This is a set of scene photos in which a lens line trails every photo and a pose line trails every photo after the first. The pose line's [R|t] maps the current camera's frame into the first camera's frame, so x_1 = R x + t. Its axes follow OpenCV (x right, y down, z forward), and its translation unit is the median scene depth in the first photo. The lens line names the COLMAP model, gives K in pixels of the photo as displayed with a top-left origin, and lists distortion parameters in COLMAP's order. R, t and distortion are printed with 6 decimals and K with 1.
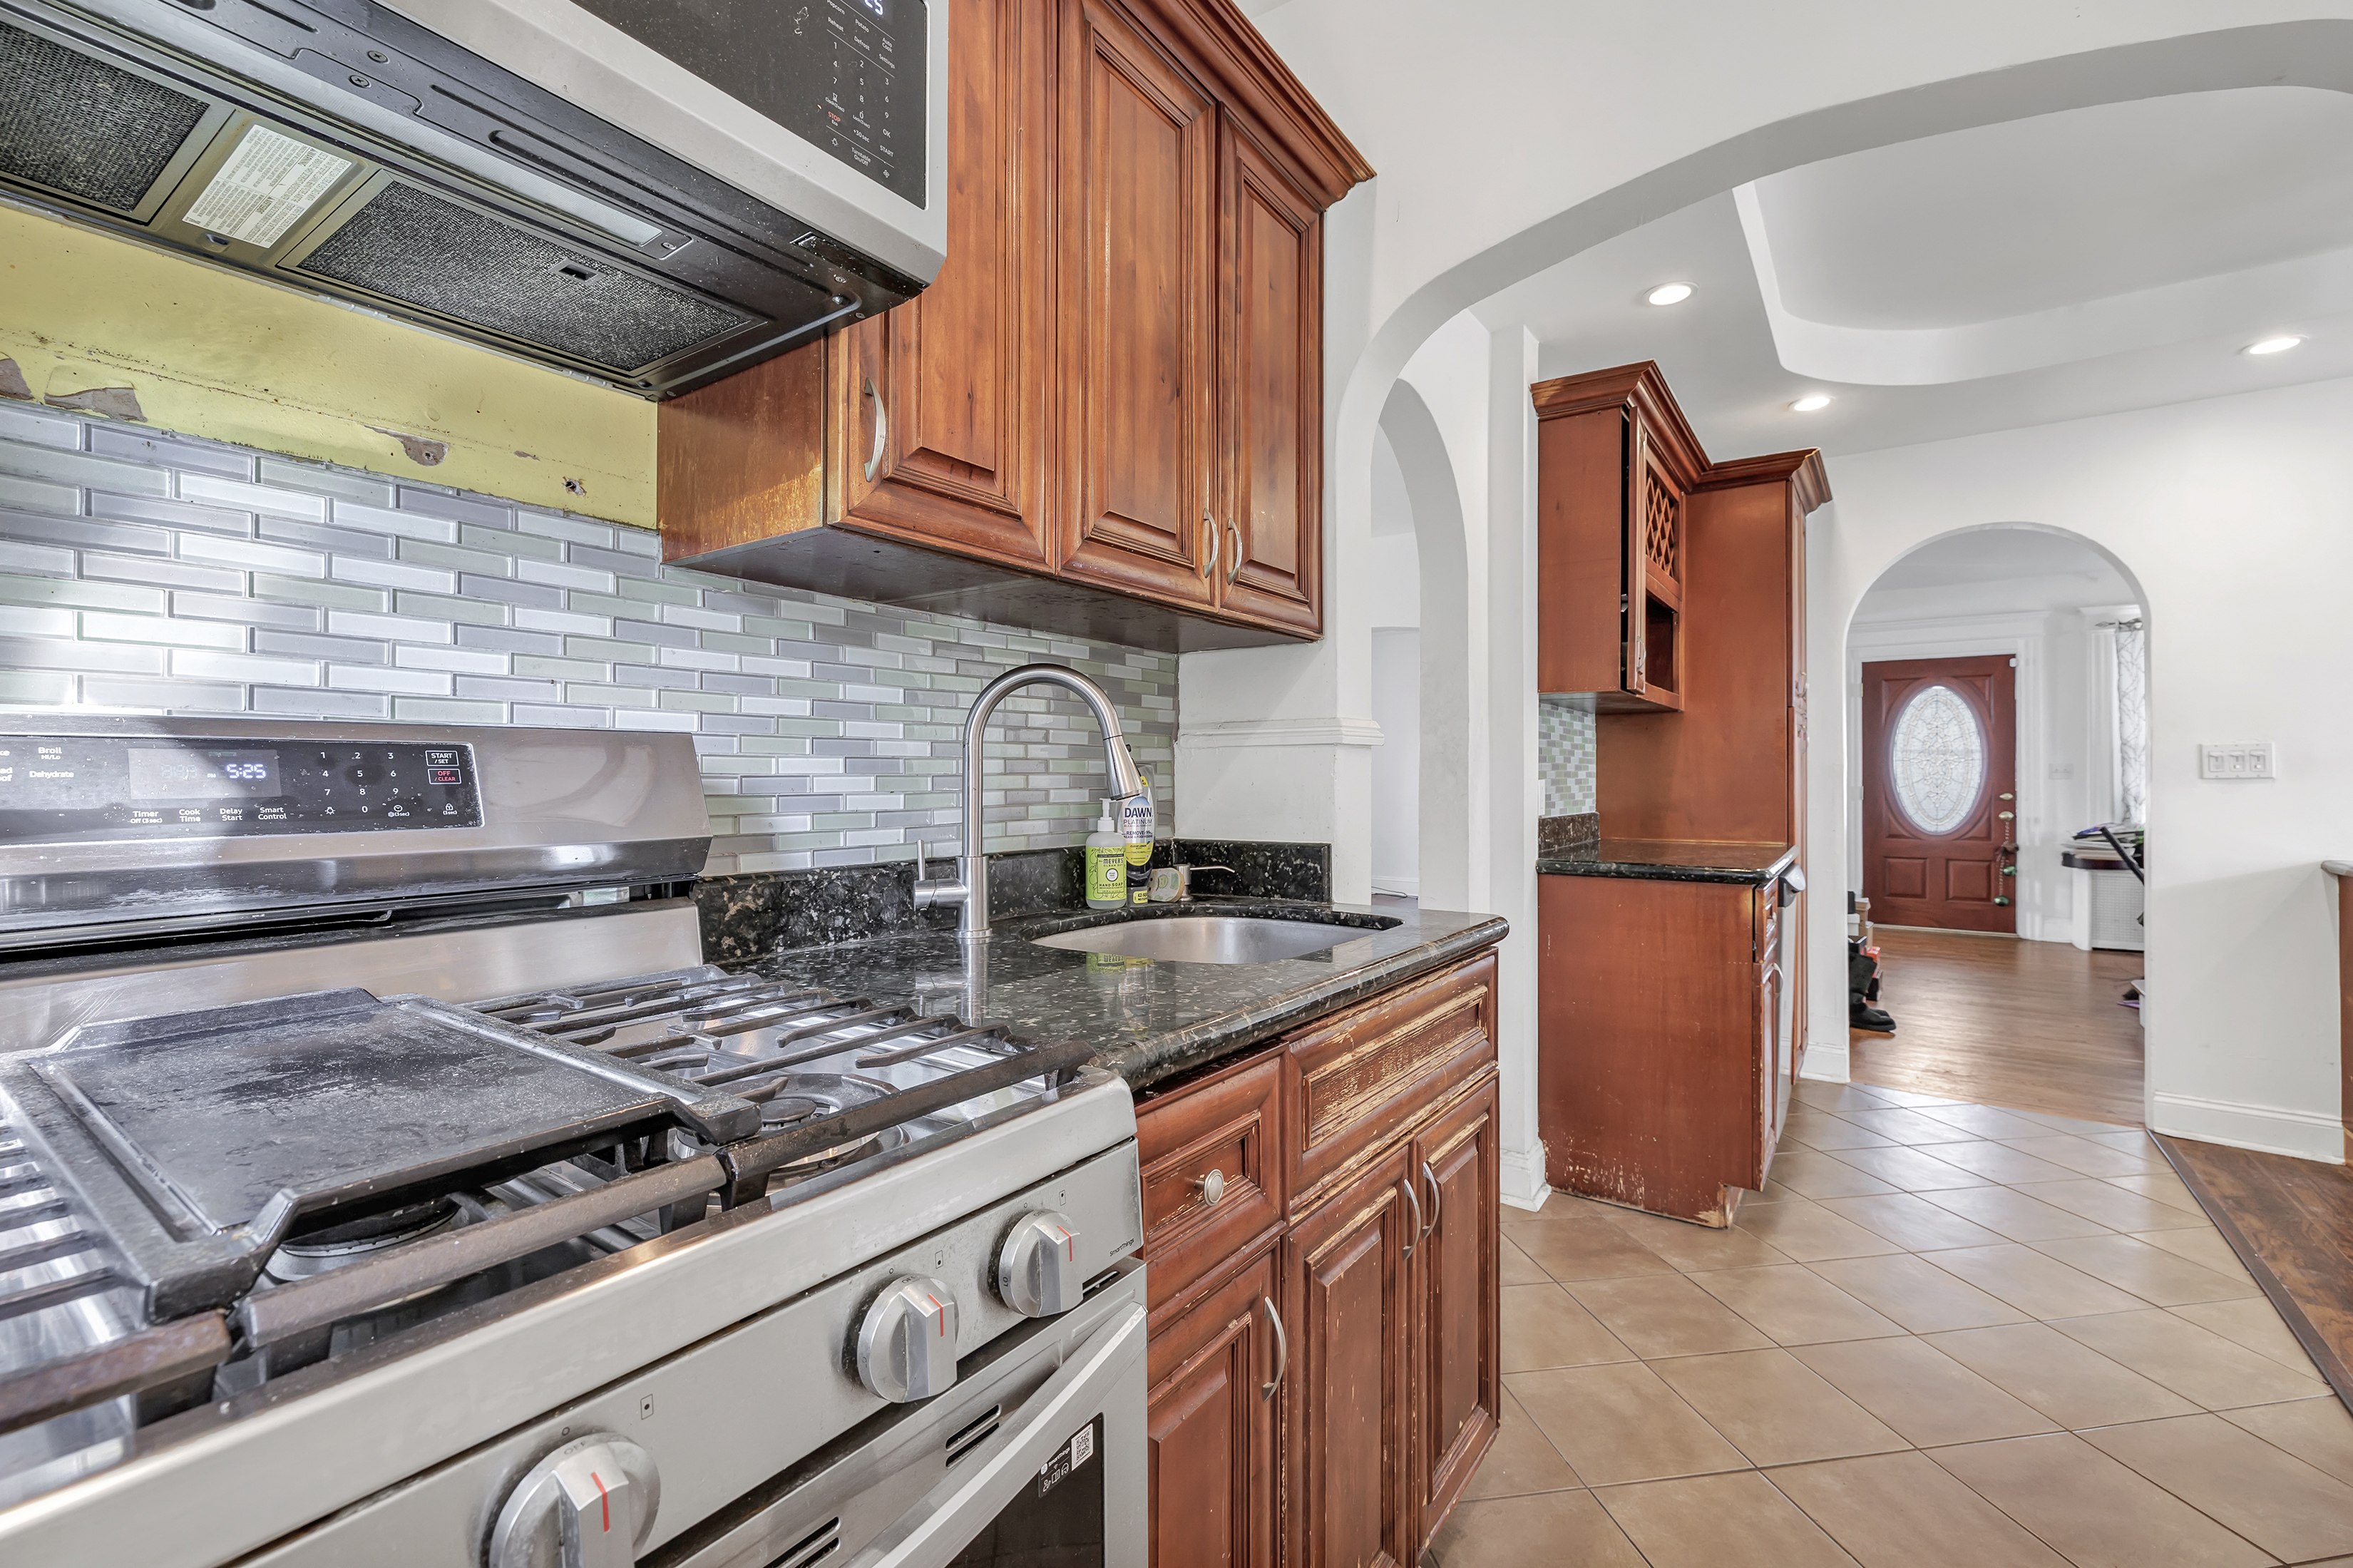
lens RADIAL K [[1021.5, 0, 1165.0], [0, 1021.5, 764.7], [0, 0, 1]] dist [0.000936, 0.000364]
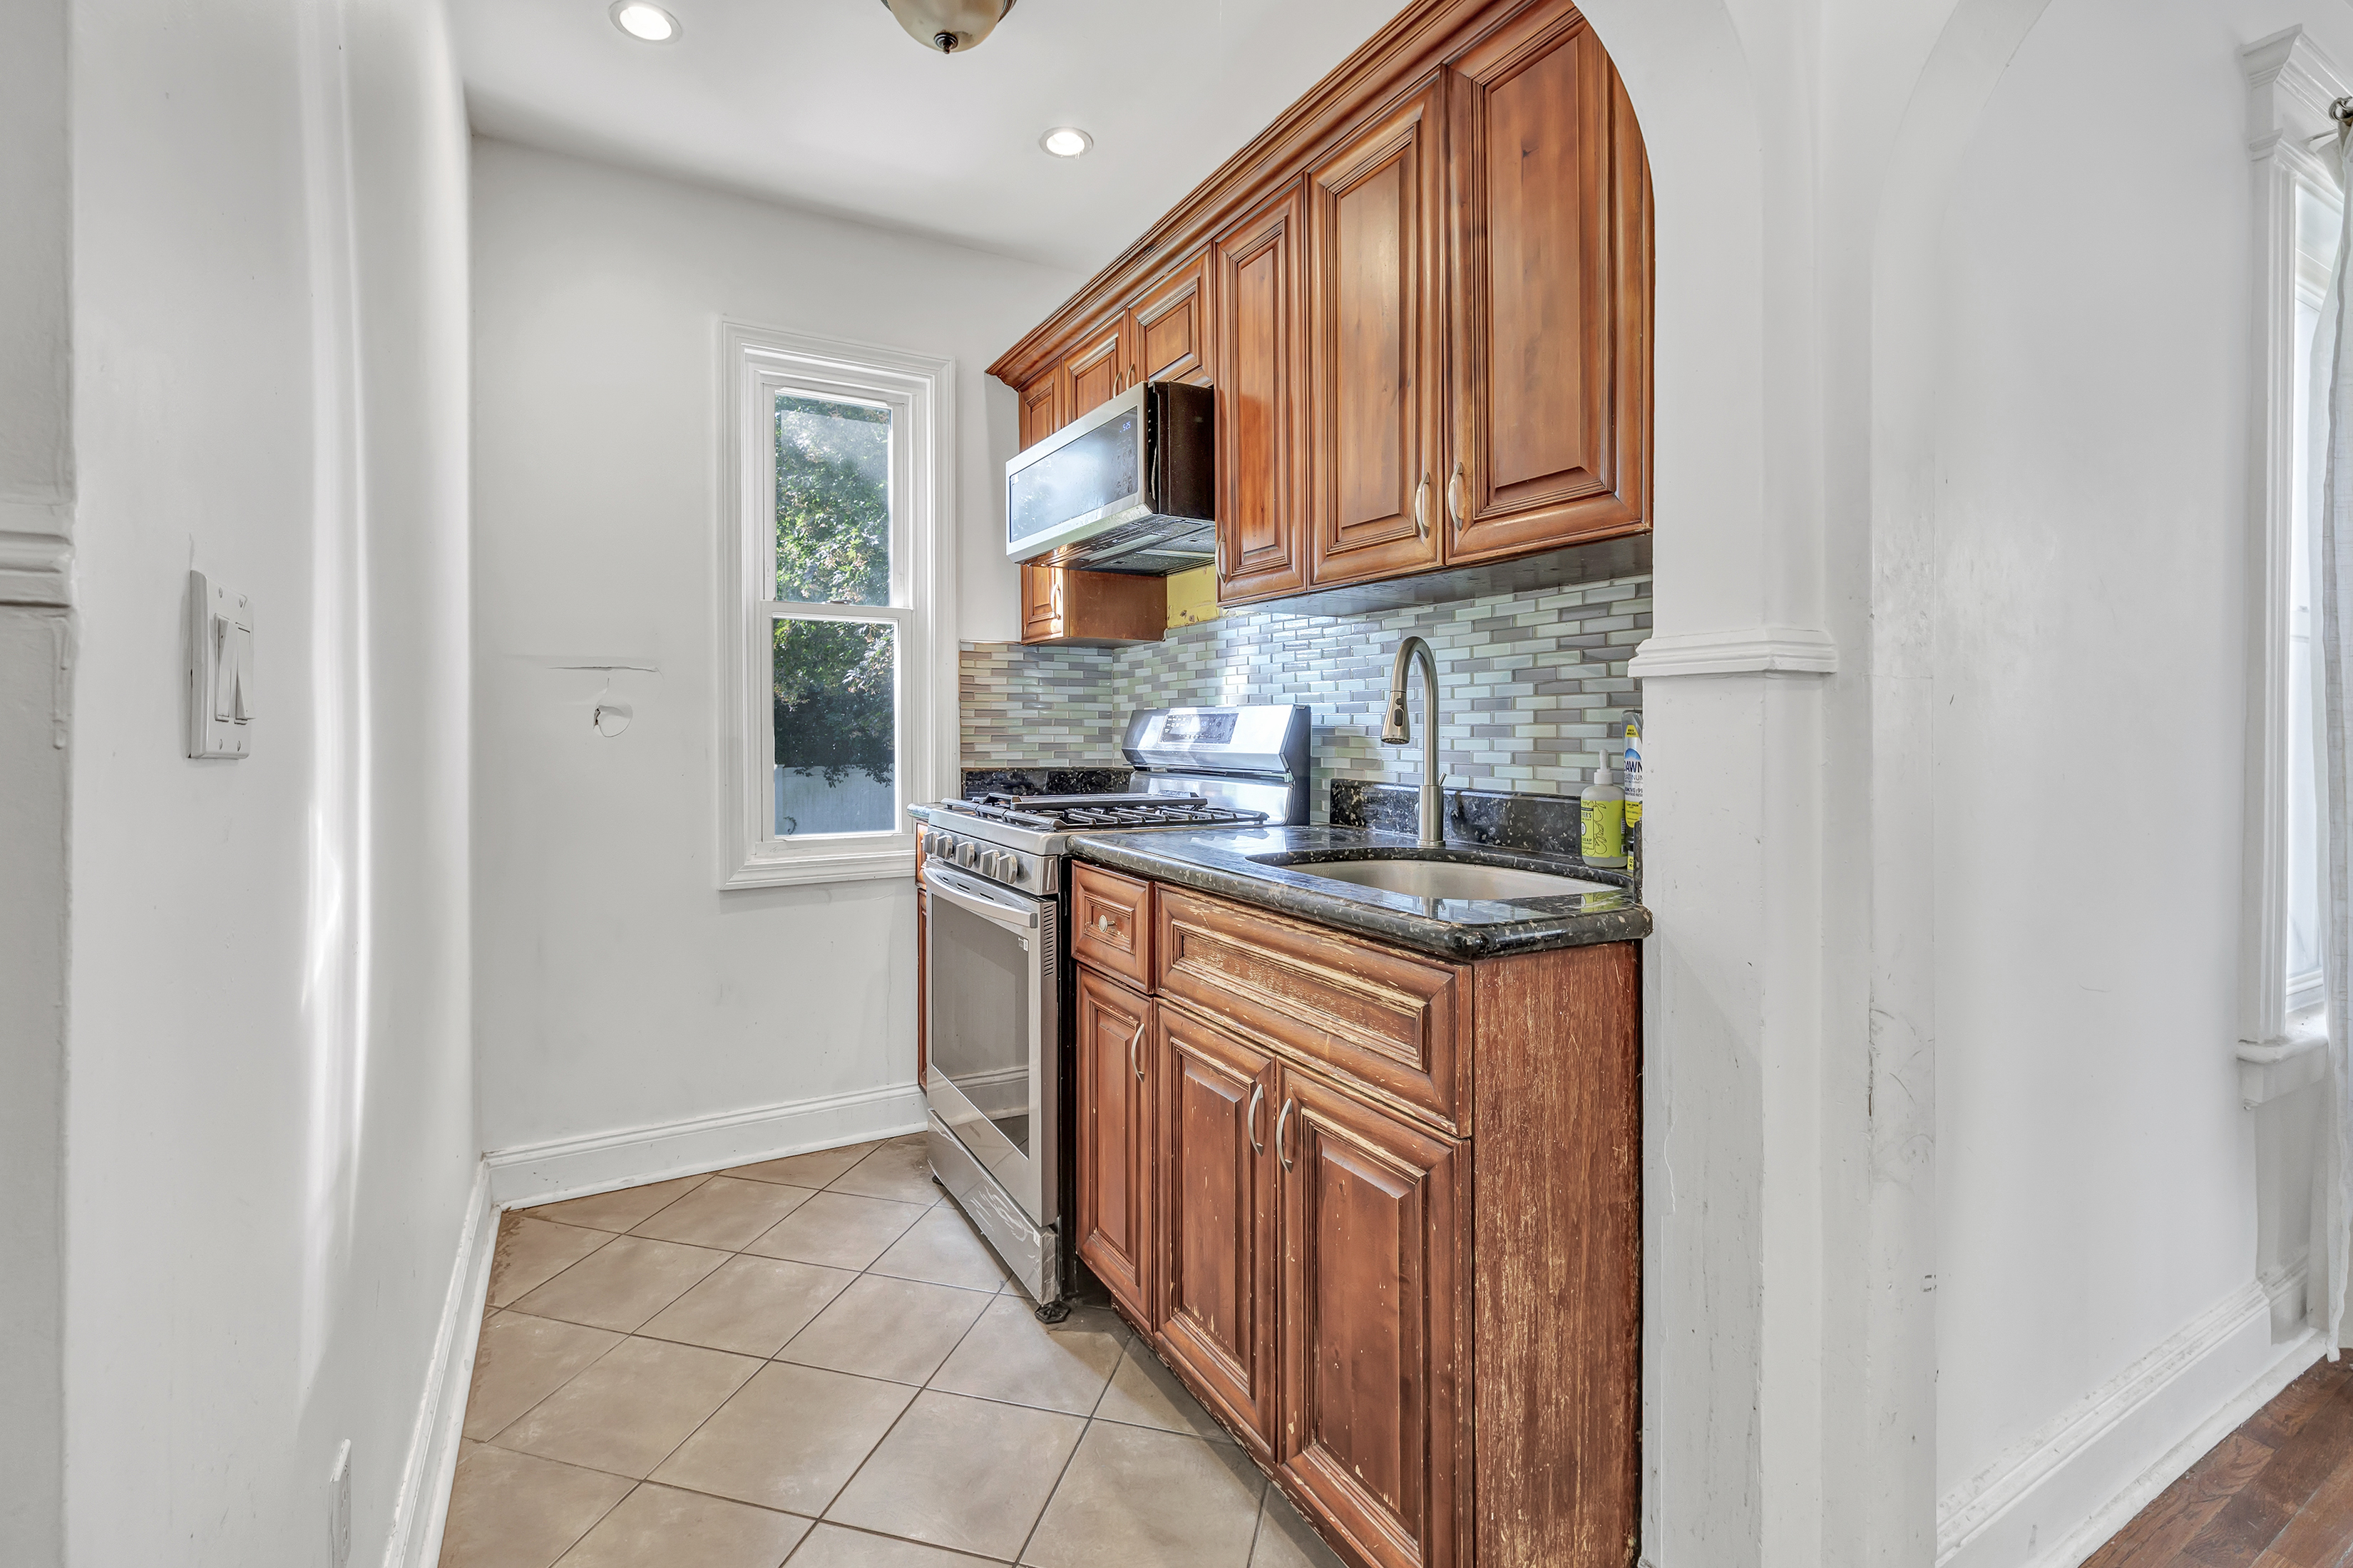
lens RADIAL K [[1021.5, 0, 1153.2], [0, 1021.5, 732.3], [0, 0, 1]] dist [0.000936, 0.000364]
pose [[-0.431816, 0.006927, -0.901935, 1.011973], [0.013765, 0.999905, 0.001089, 0.011717], [0.901856, -0.011945, -0.431871, 1.080485]]
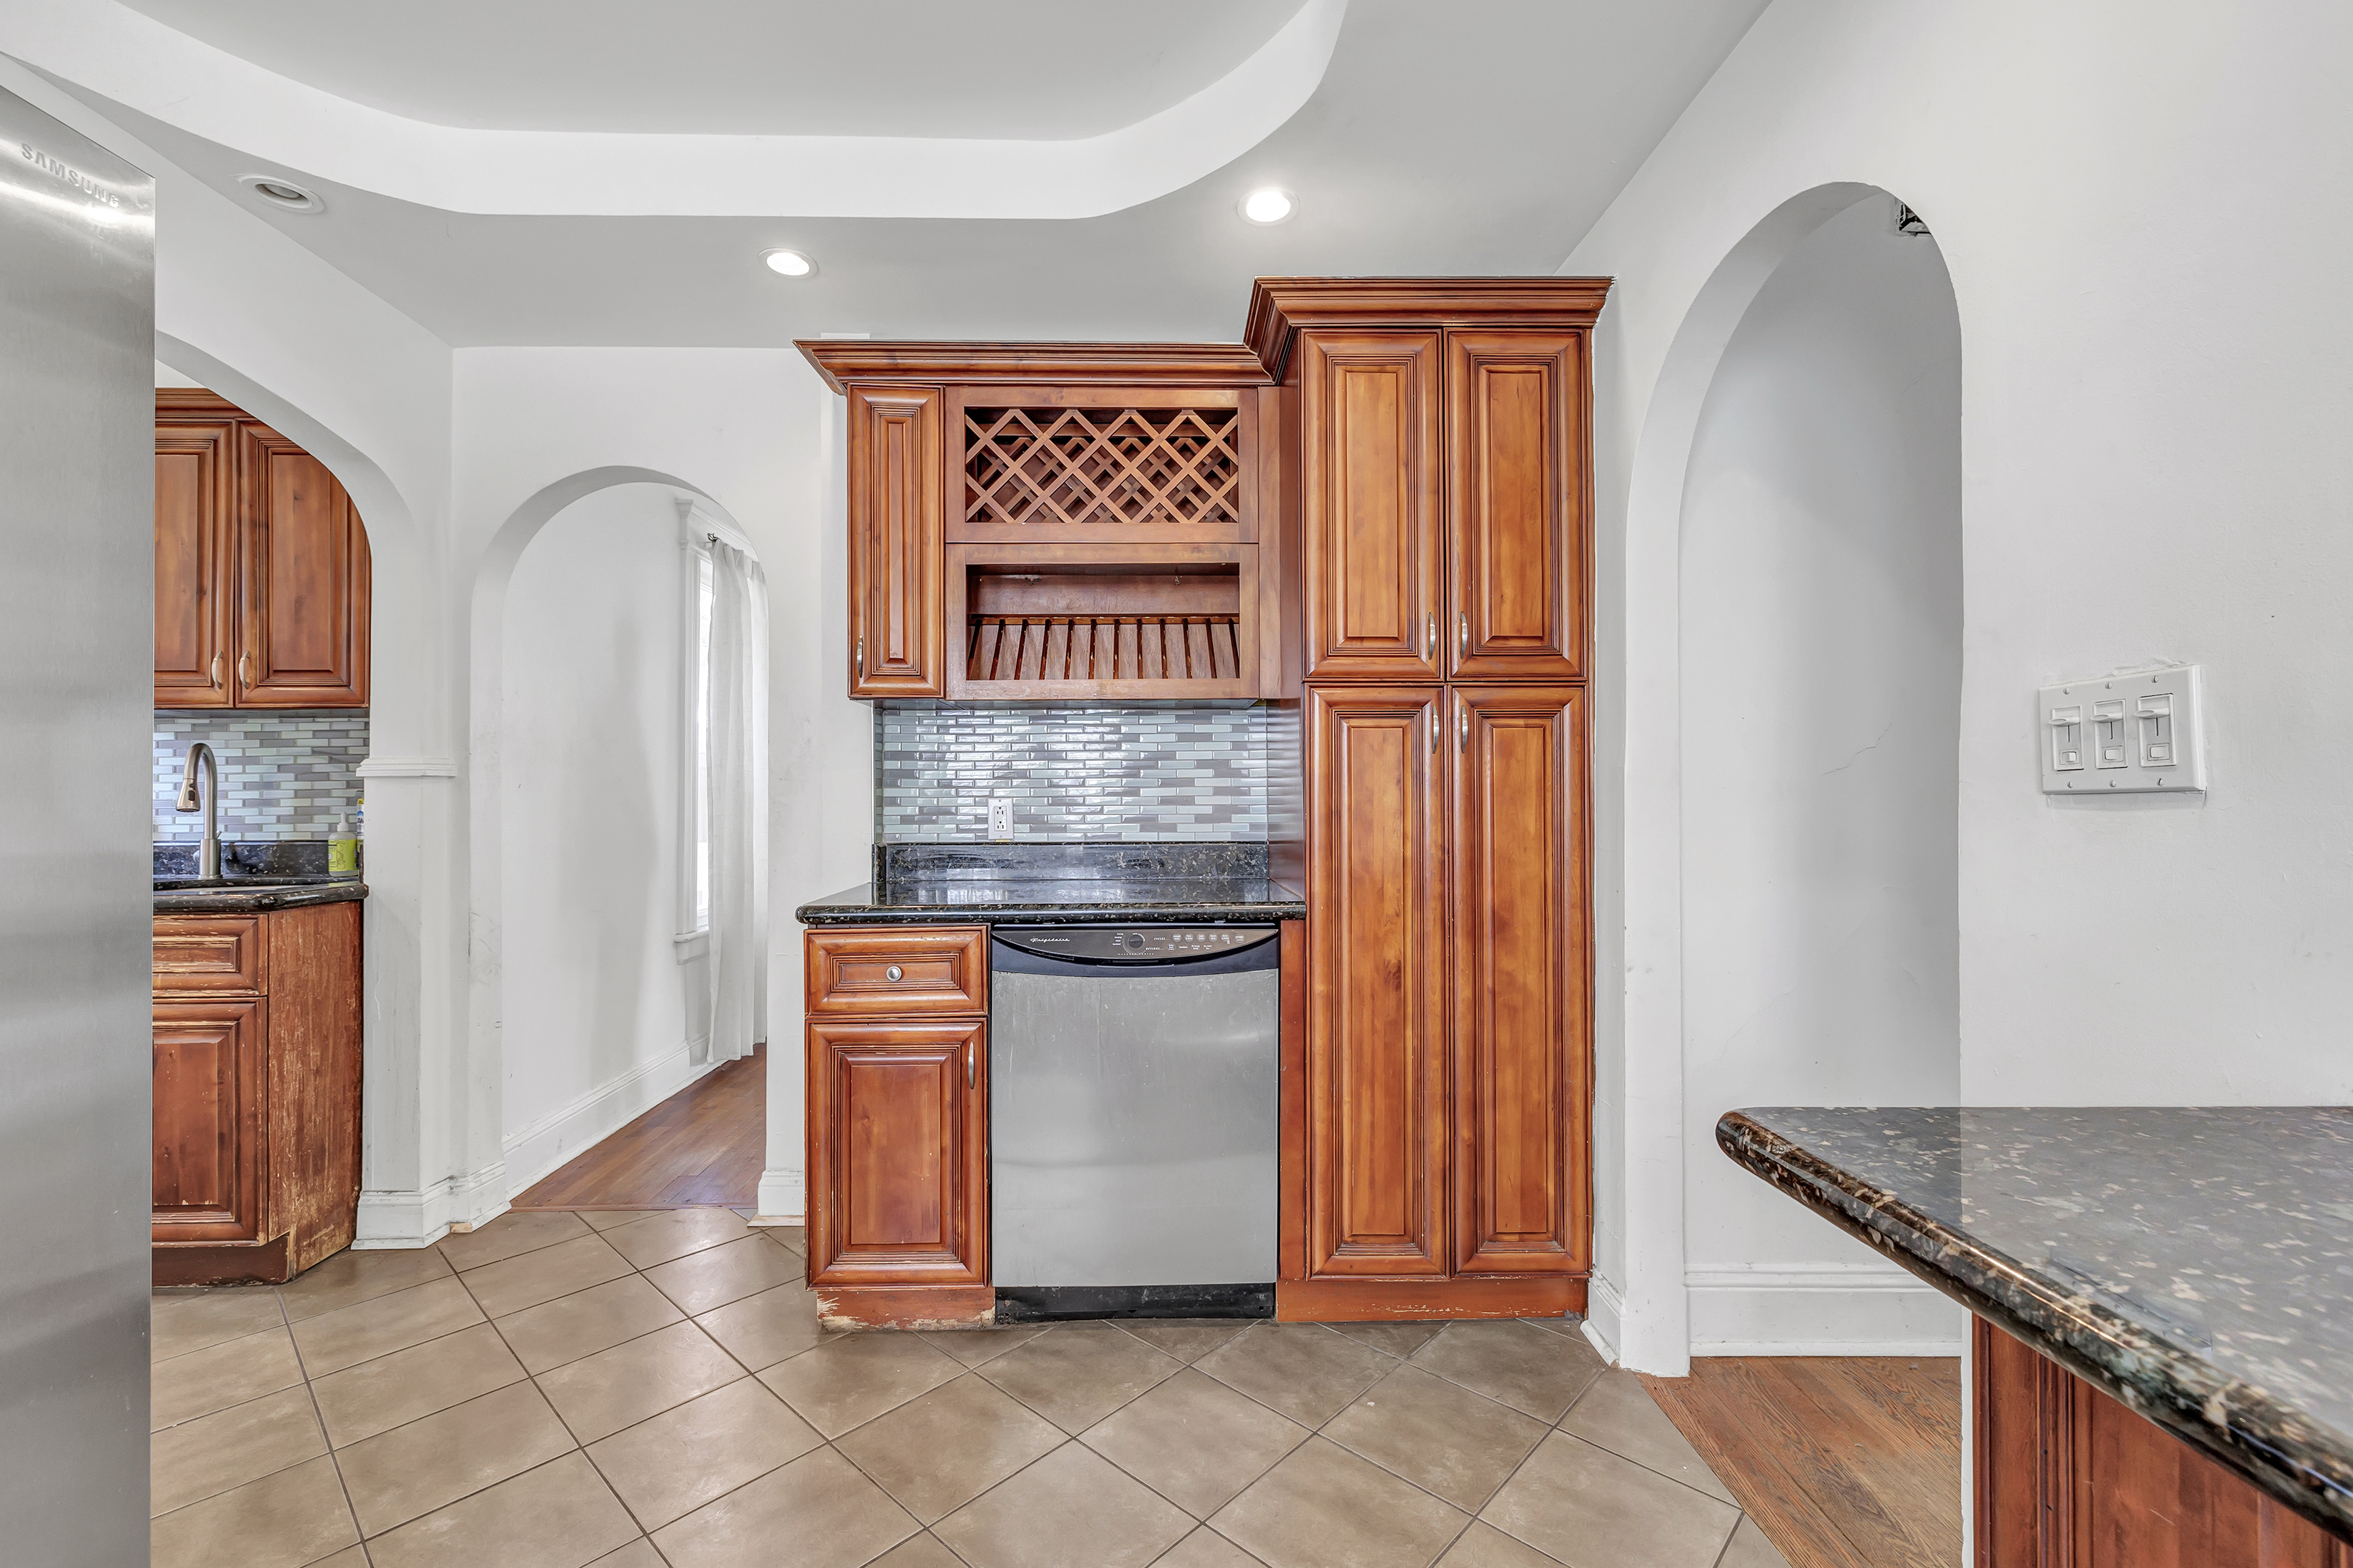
lens RADIAL K [[1021.5, 0, 1160.9], [0, 1021.5, 781.1], [0, 0, 1]] dist [0.000936, 0.000364]
pose [[0.595649, -0.013896, -0.803125, 2.197099], [0.016777, 0.999847, -0.004857, 0.013213], [0.803070, -0.010581, 0.595791, 1.129231]]
